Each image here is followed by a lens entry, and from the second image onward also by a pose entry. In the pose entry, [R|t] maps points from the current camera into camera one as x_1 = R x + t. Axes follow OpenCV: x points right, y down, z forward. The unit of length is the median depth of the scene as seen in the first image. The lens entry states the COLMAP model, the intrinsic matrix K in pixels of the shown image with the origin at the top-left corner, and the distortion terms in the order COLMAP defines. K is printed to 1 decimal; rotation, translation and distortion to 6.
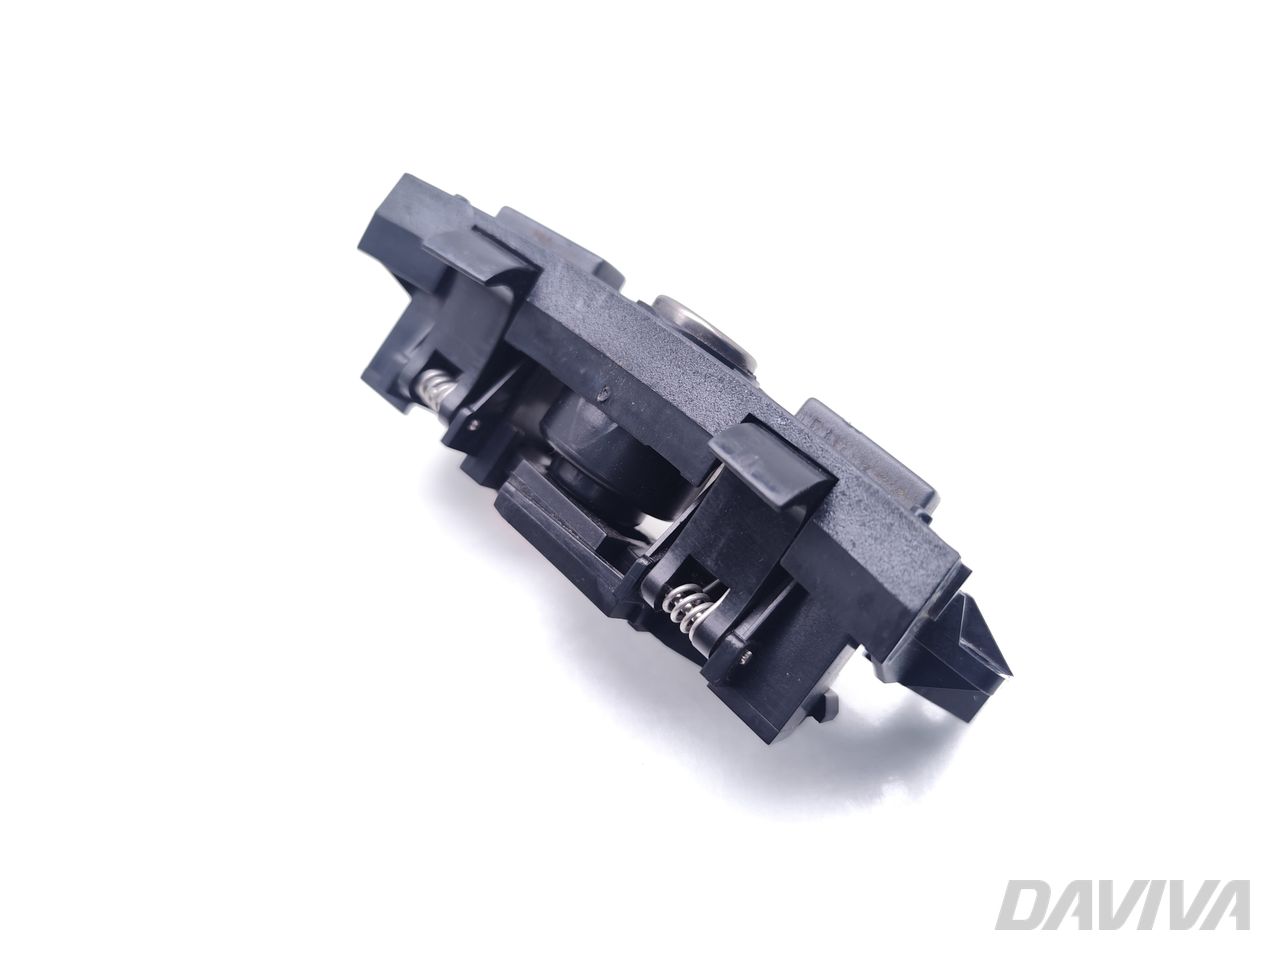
lens RADIAL K [[853.6, 0, 636.0], [0, 853.6, 484.2], [0, 0, 1]] dist [-0.002074, -0.000264]
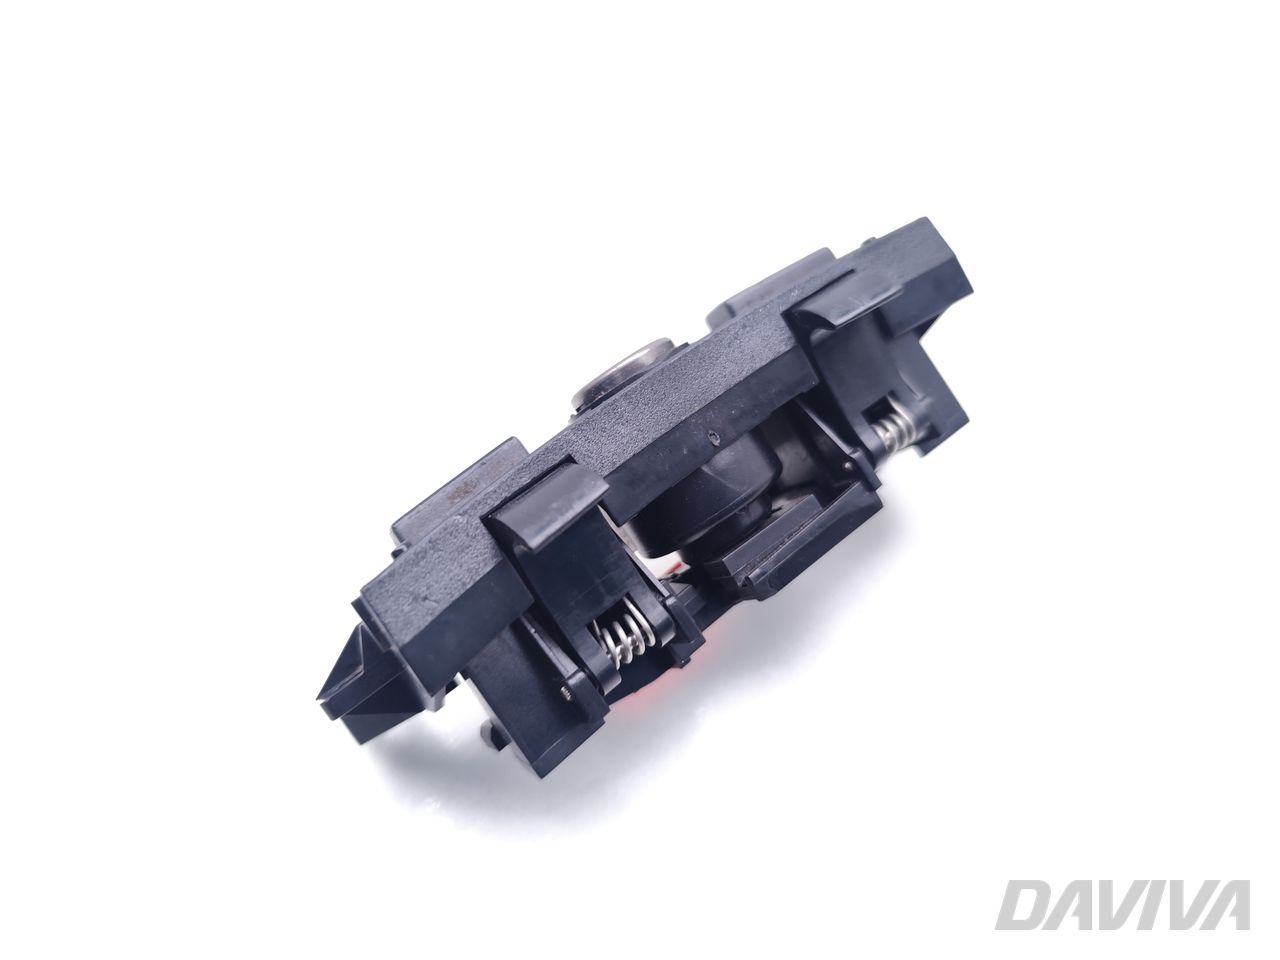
lens RADIAL K [[853.6, 0, 636.2], [0, 853.6, 475.9], [0, 0, 1]] dist [-0.002074, -0.000264]
pose [[0.085736, -0.793730, 0.602198, -0.684611], [0.833237, 0.388496, 0.393429, -0.557558], [-0.546228, 0.468042, 0.694674, 0.364472]]
